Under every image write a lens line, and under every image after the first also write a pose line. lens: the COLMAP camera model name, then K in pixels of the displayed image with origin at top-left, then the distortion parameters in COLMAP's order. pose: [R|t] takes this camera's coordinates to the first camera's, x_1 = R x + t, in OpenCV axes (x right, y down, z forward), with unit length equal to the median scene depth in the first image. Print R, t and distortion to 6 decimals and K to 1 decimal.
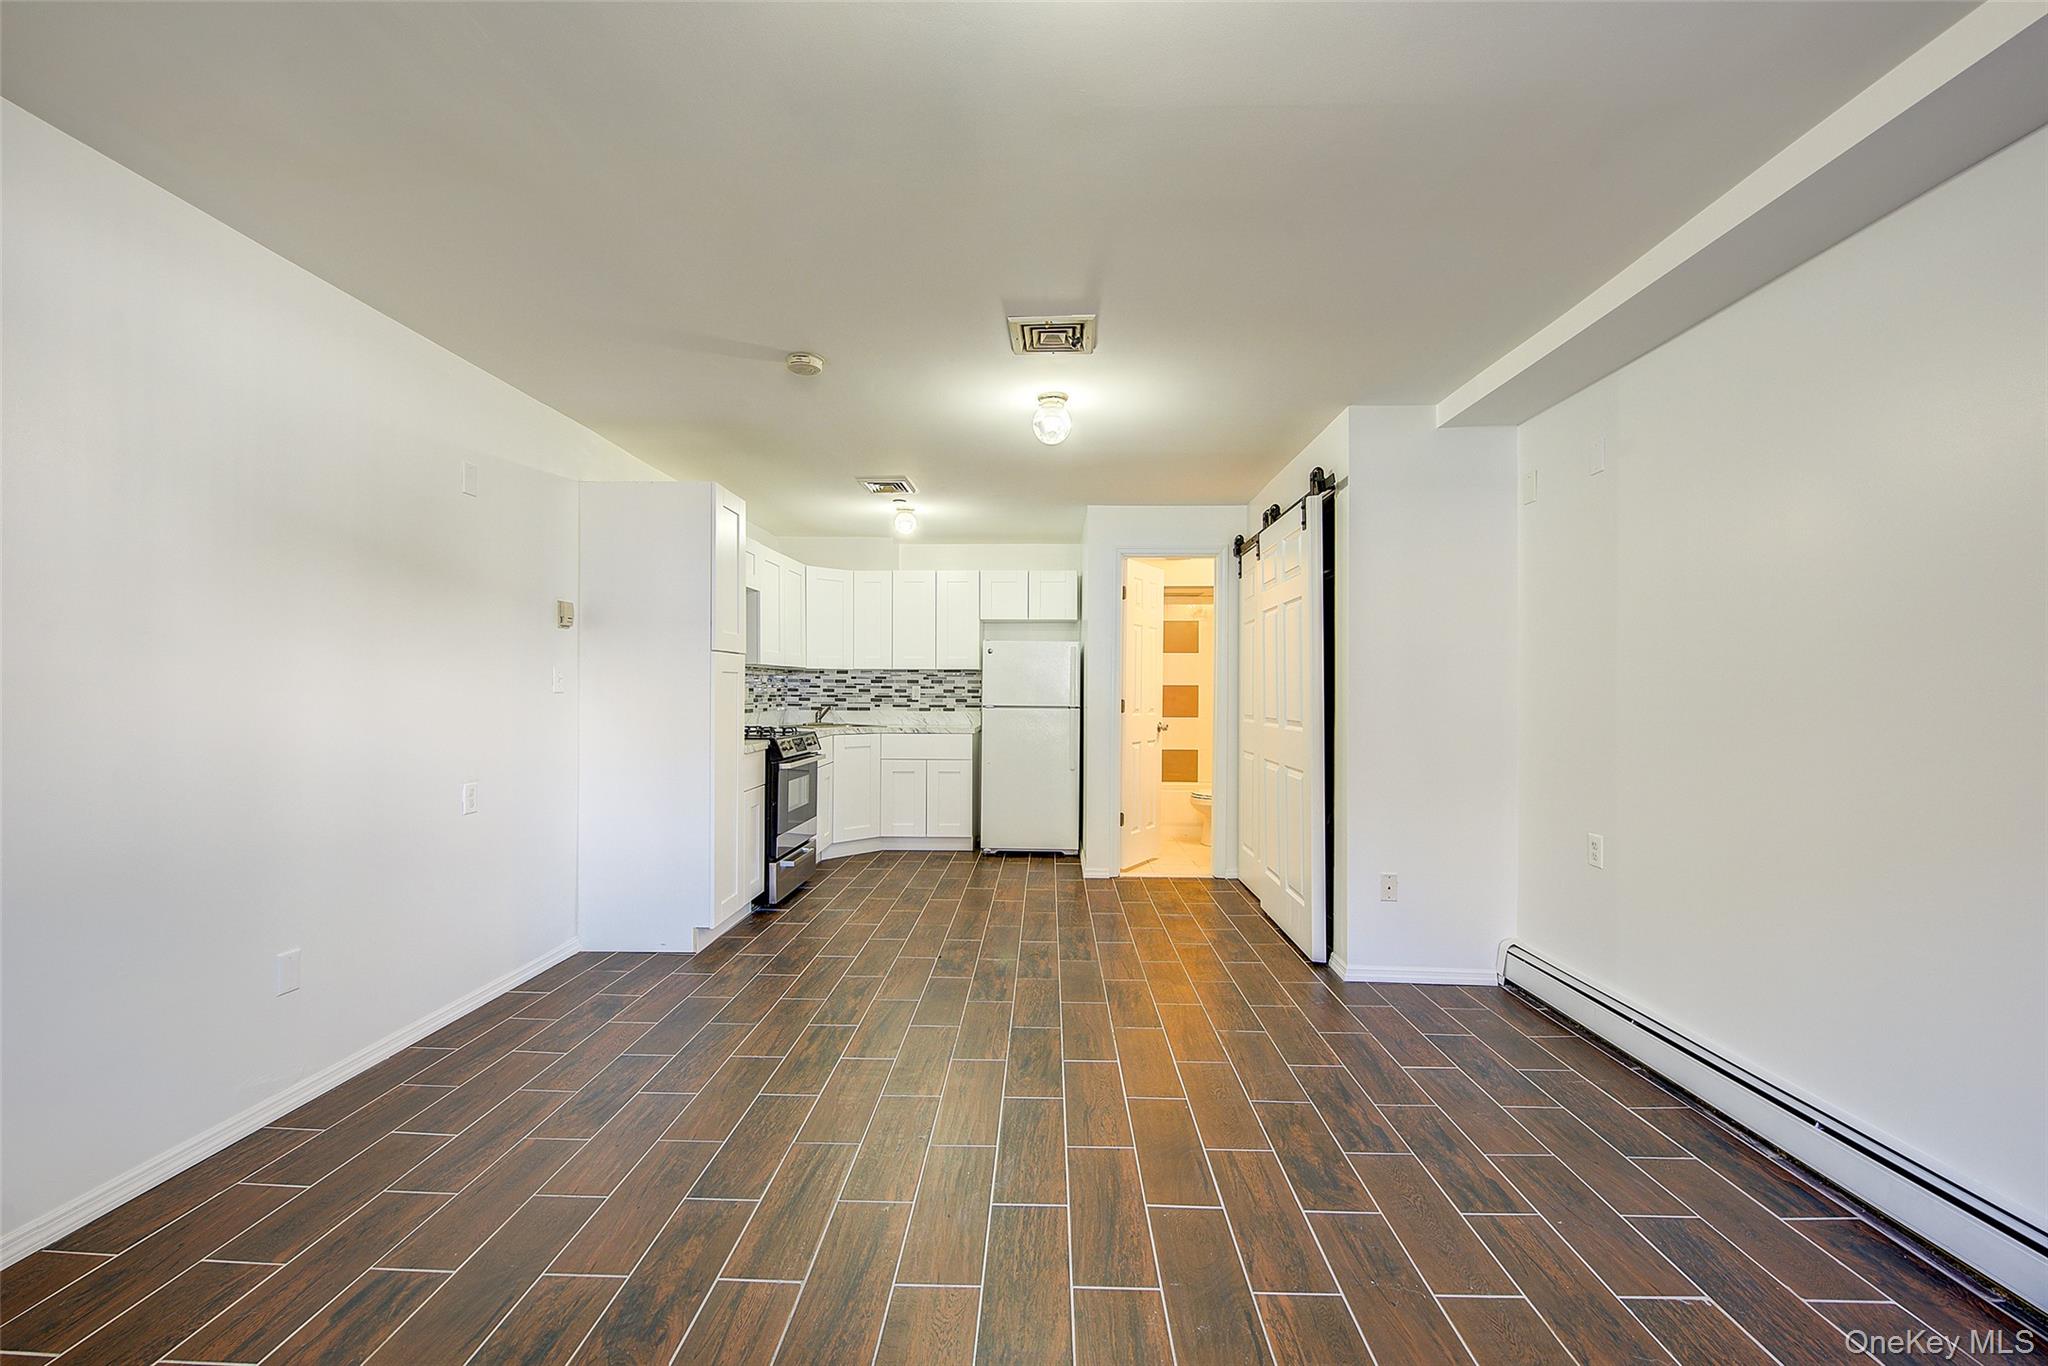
lens RADIAL K [[823.9, 0, 1020.9], [0, 823.9, 695.0], [0, 0, 1]] dist [0.002477, -0.001124]
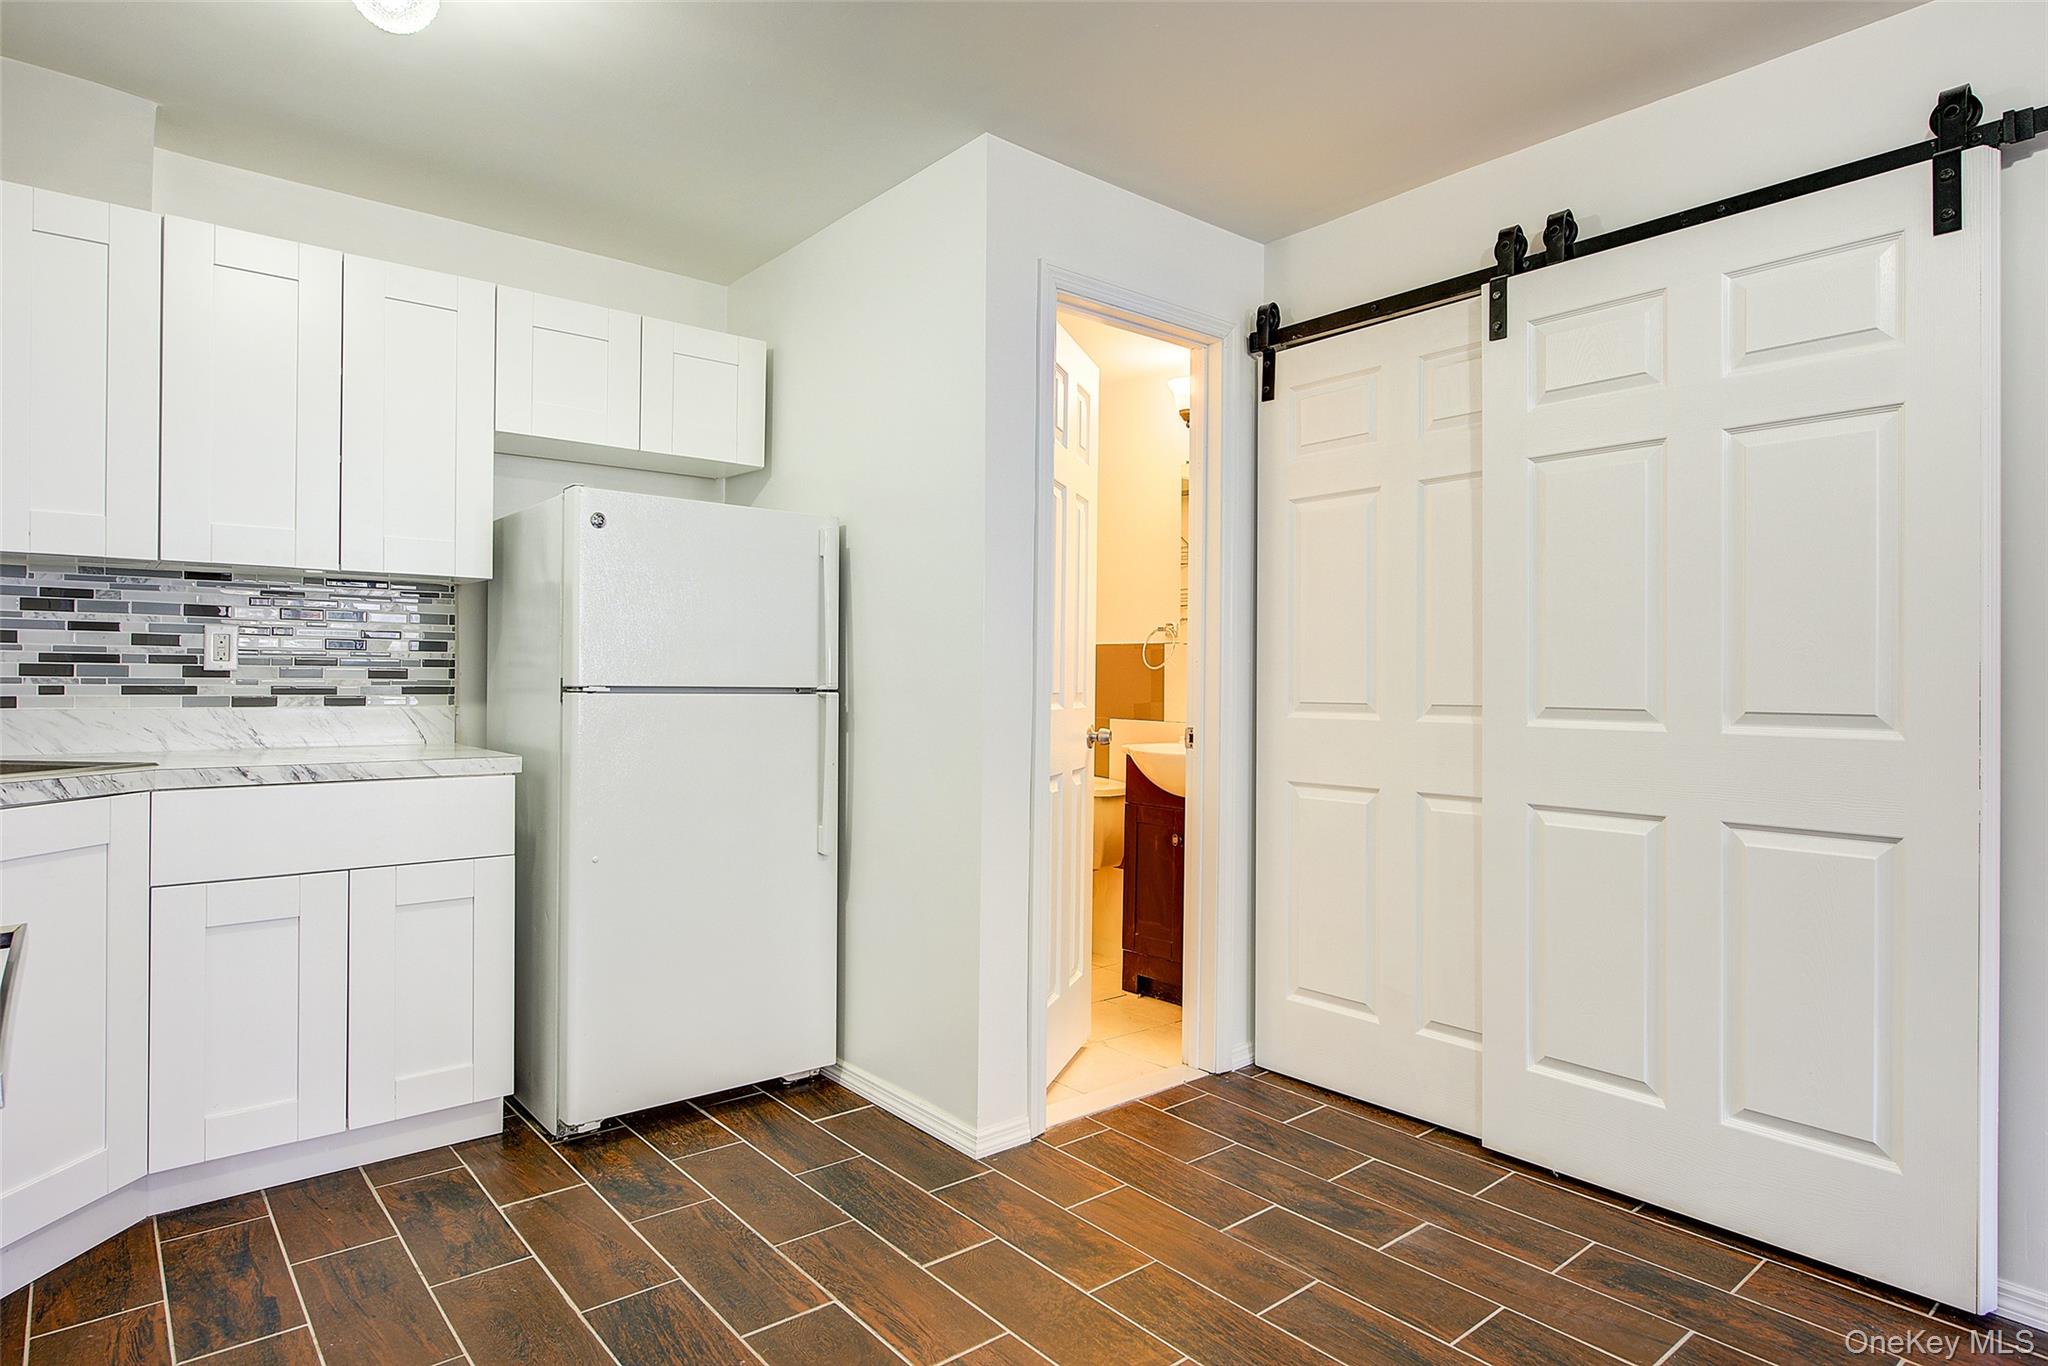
lens RADIAL K [[1133.9, 0, 1026.2], [0, 1133.9, 677.5], [0, 0, 1]] dist [0.008114, 0.000412]
pose [[0.737439, 0.002506, 0.675409, -0.262009], [0.000313, 0.999992, -0.004052, 0.013933], [-0.675413, 0.003200, 0.737432, 0.666207]]
